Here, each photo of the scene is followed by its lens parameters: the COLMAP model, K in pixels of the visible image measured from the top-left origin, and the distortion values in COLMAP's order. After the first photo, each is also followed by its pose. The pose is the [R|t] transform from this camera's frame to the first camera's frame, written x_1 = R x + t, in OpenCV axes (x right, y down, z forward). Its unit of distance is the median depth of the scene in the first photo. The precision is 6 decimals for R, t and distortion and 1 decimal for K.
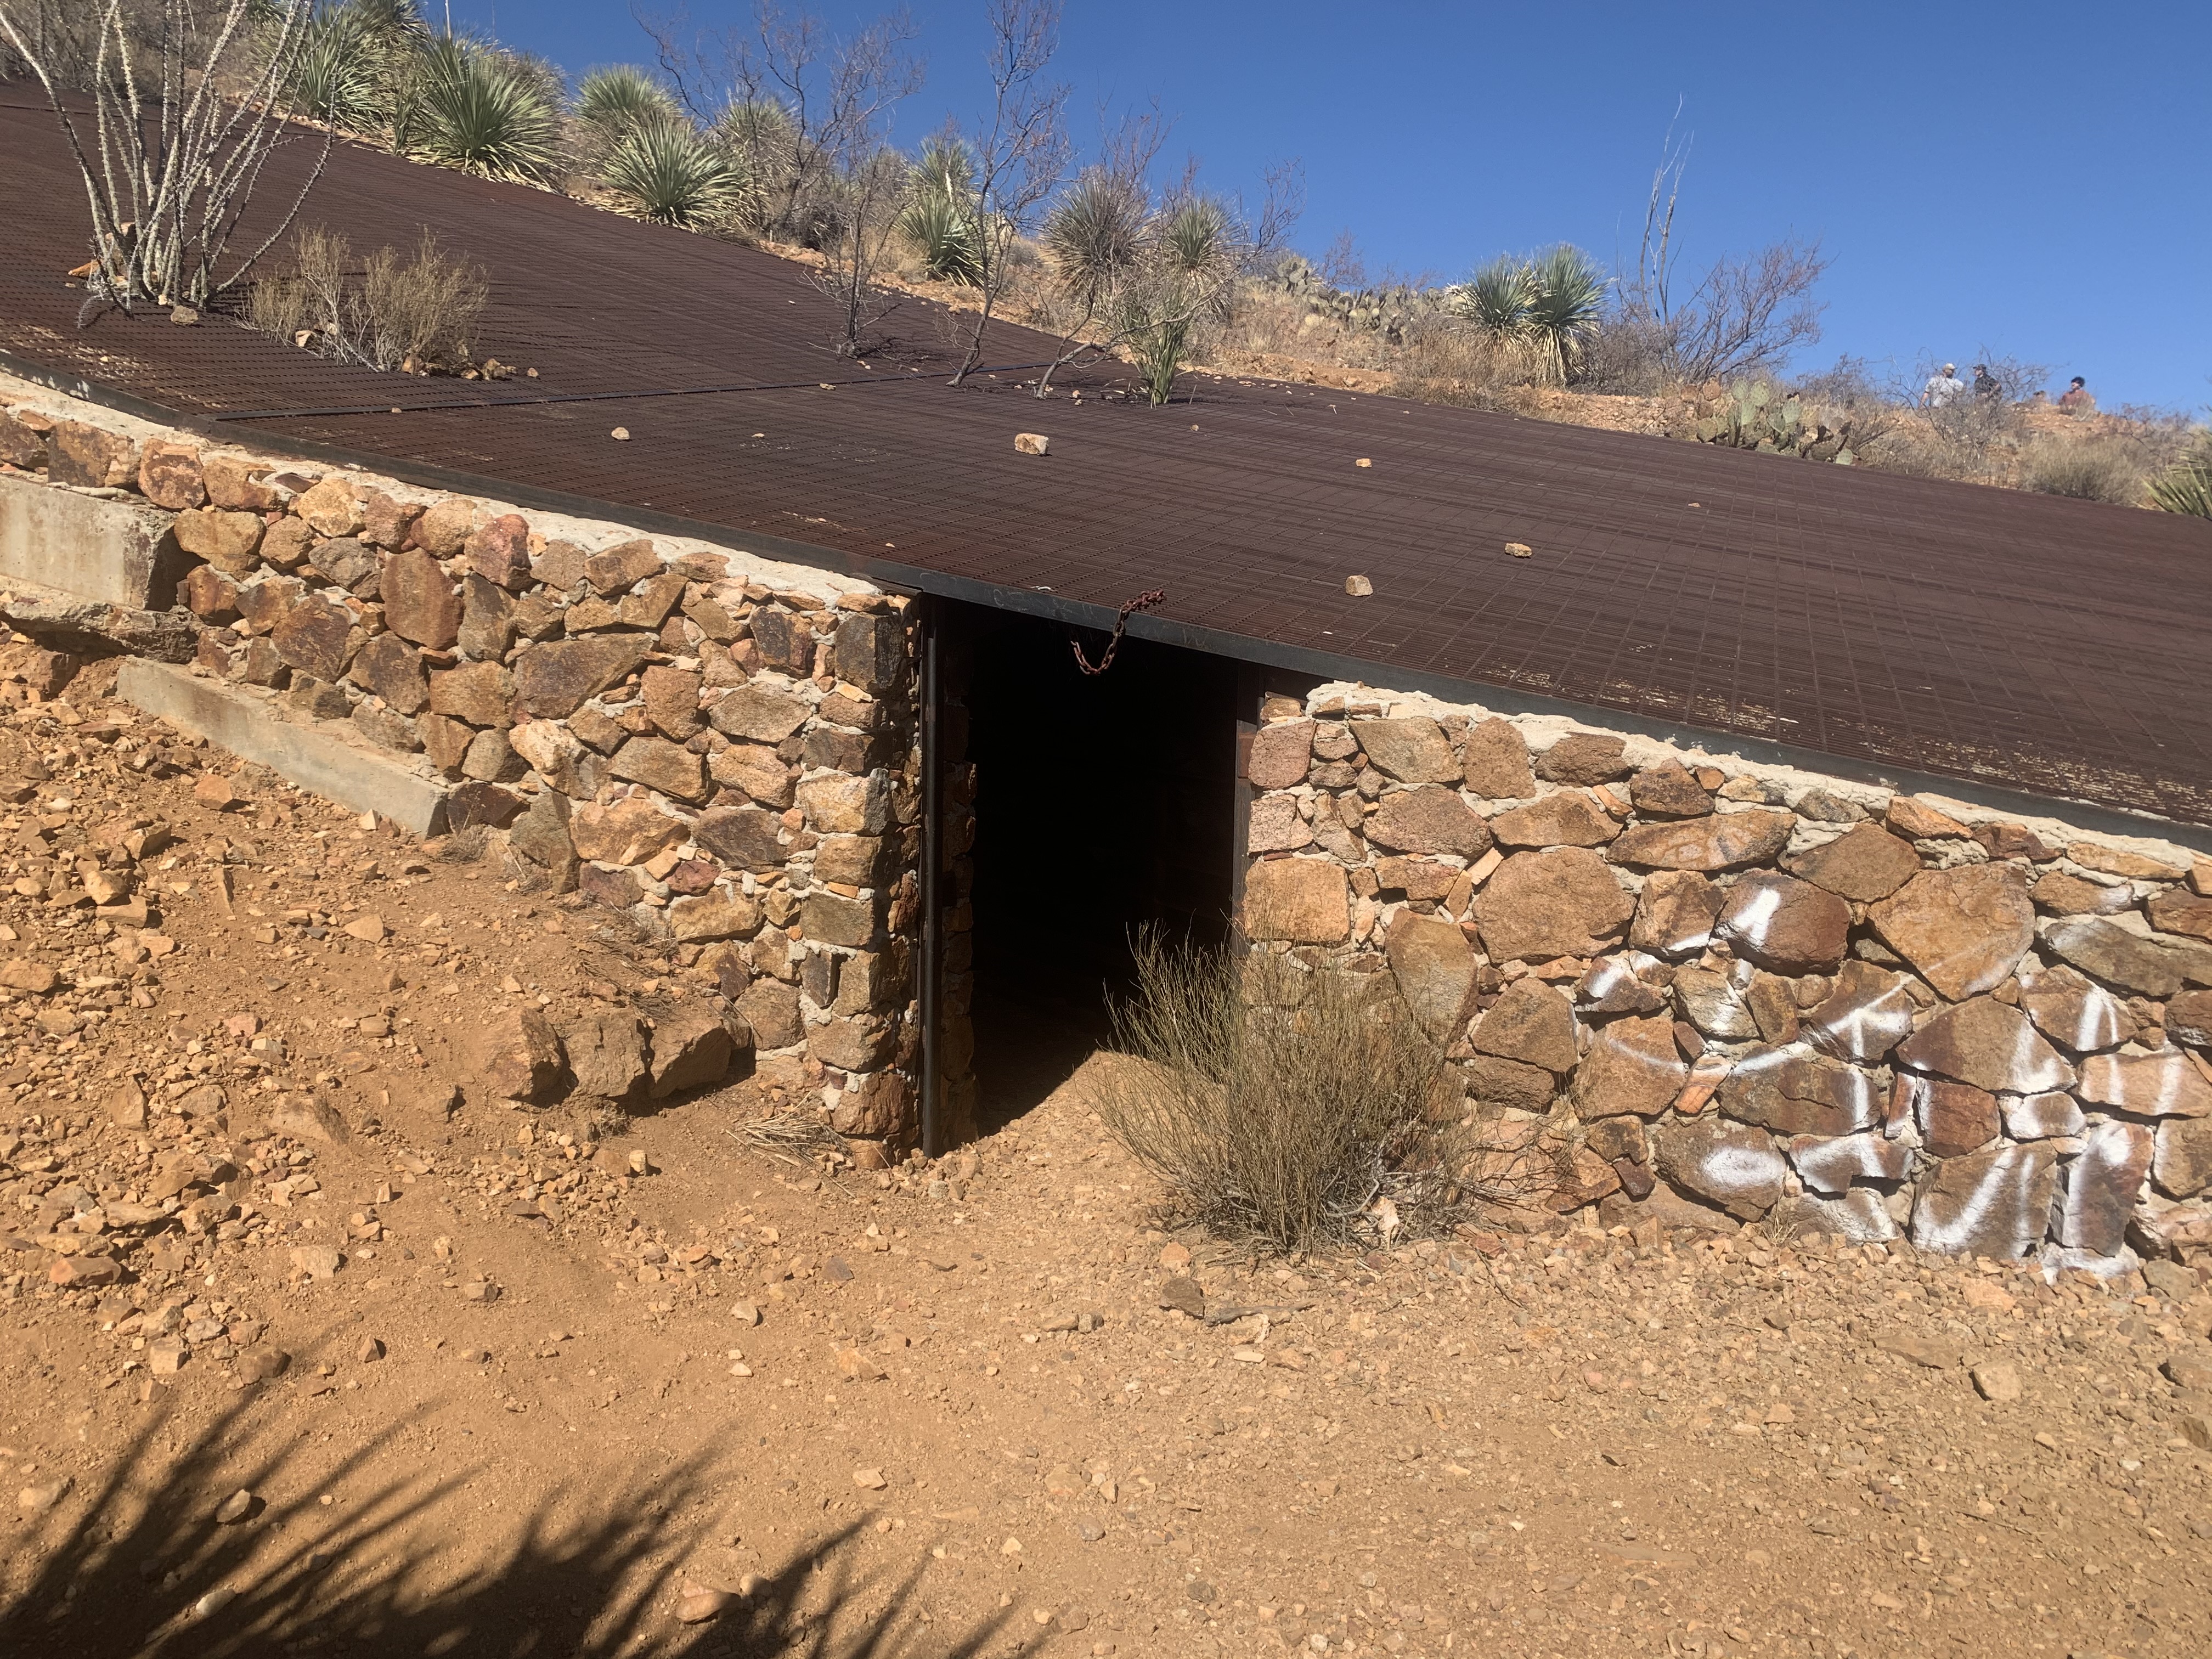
lens RADIAL K [[1652.9, 0, 1108.2], [0, 1652.9, 828.1], [0, 0, 1]] dist [-0.002355, -0.015909]
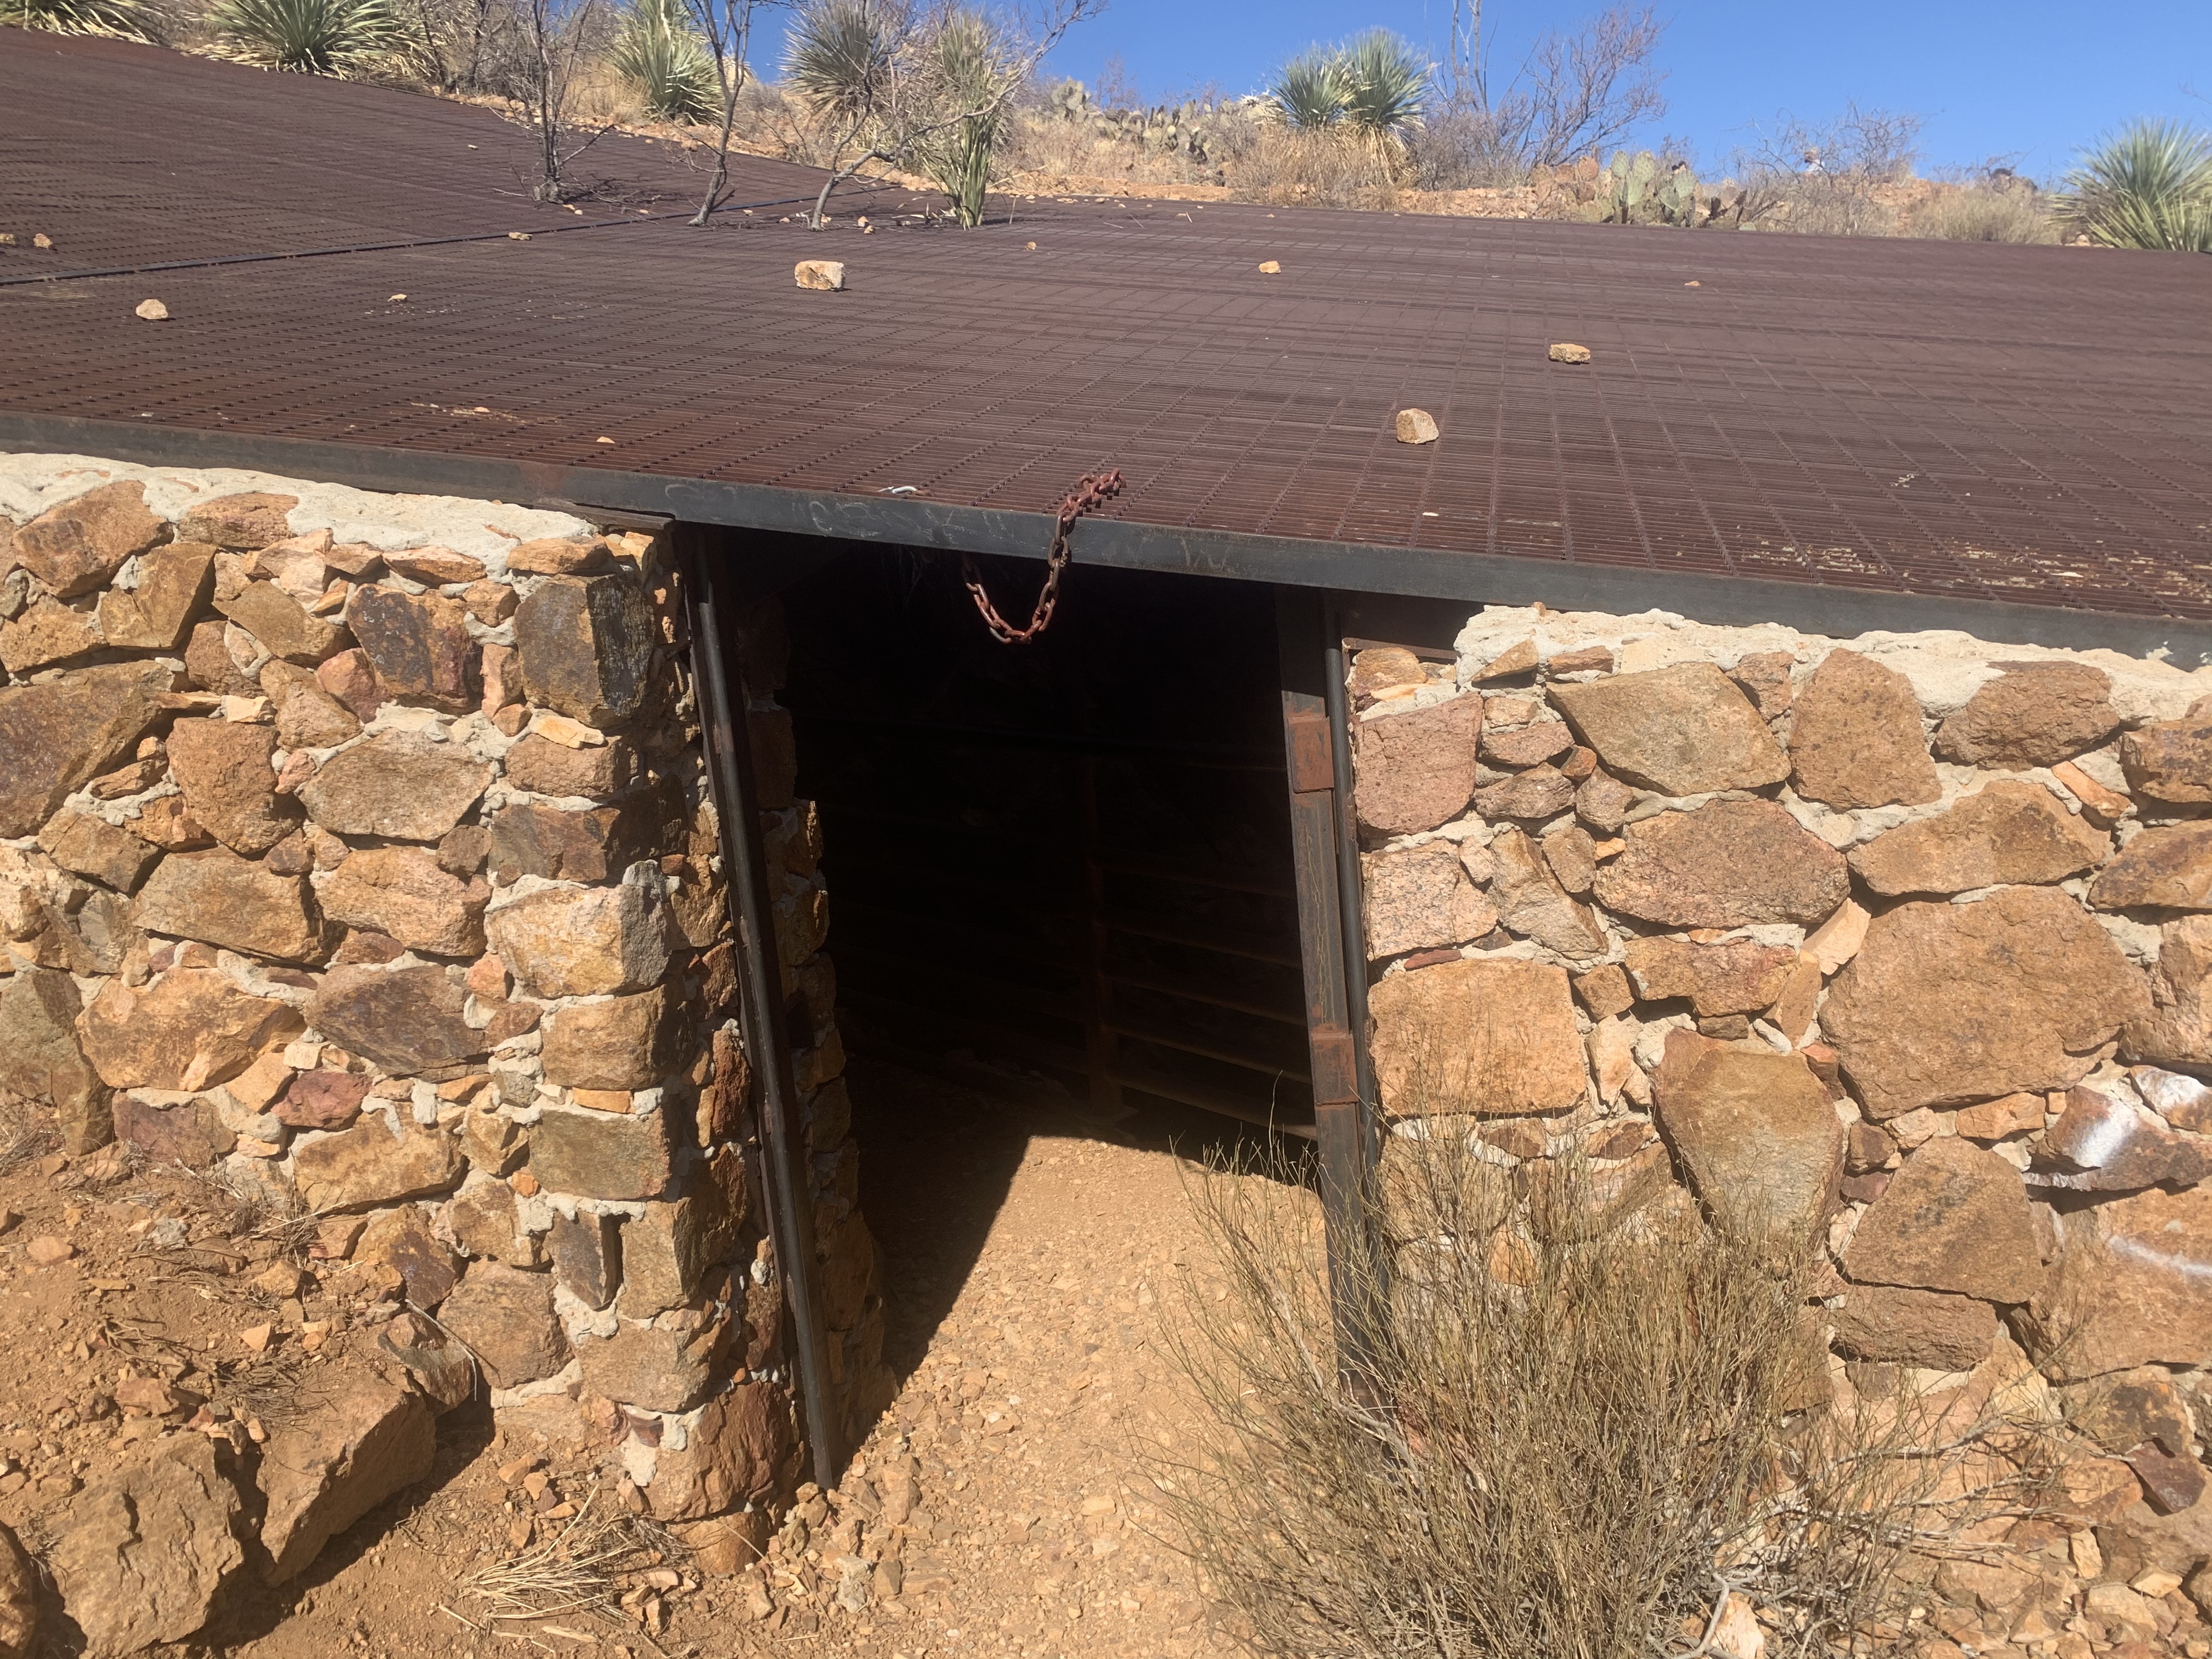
lens RADIAL K [[1652.9, 0, 1107.7], [0, 1652.9, 831.8], [0, 0, 1]] dist [-0.002355, -0.015909]
pose [[0.986645, -0.130198, 0.097882, -0.039495], [0.122464, 0.989140, 0.081272, -0.069690], [-0.107400, -0.068200, 0.991874, 0.446910]]
